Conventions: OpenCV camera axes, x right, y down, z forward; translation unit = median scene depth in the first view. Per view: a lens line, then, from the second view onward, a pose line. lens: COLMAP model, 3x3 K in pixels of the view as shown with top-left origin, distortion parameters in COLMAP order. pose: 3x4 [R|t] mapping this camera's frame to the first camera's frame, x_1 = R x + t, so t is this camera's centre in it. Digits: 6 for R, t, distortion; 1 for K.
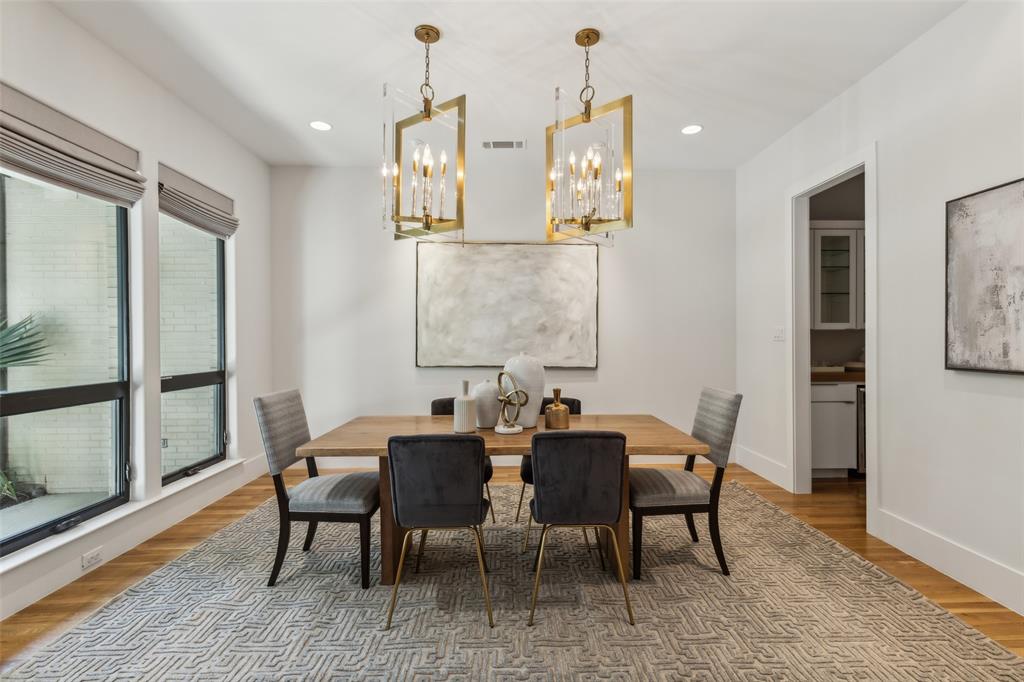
lens RADIAL K [[469.4, 0, 513.4], [0, 469.4, 340.5], [0, 0, 1]] dist [0.011323, -0.002277]
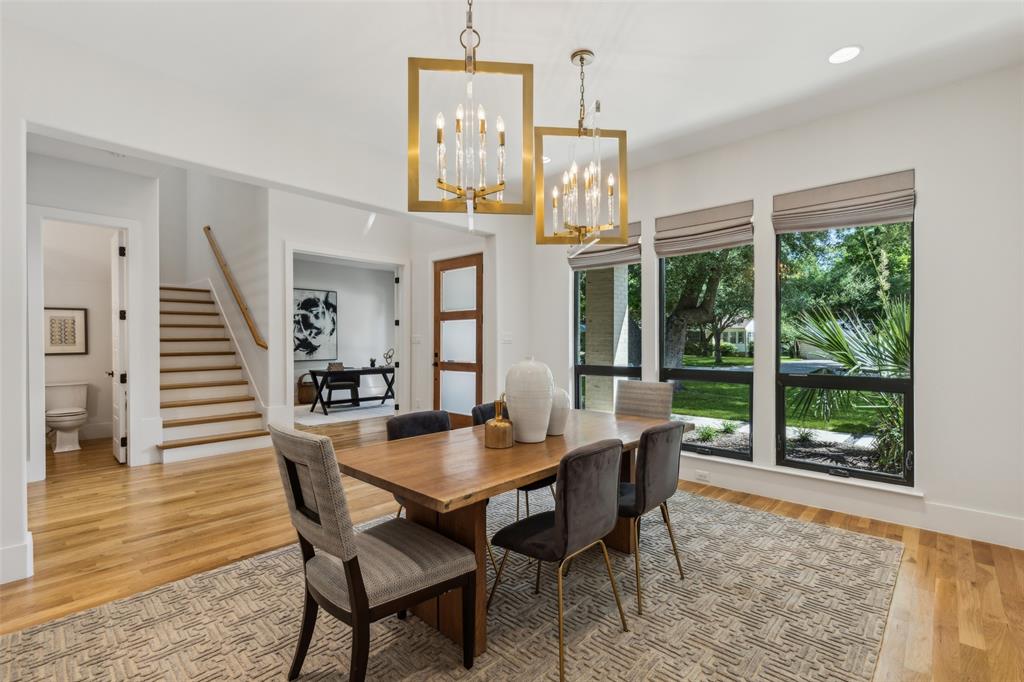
lens RADIAL K [[469.4, 0, 511.5], [0, 469.4, 344.9], [0, 0, 1]] dist [0.011323, -0.002277]
pose [[-0.695693, 0.005281, -0.718320, 0.545394], [0.003380, 0.999986, 0.004078, -0.001493], [0.718331, 0.000409, -0.695701, 1.246598]]
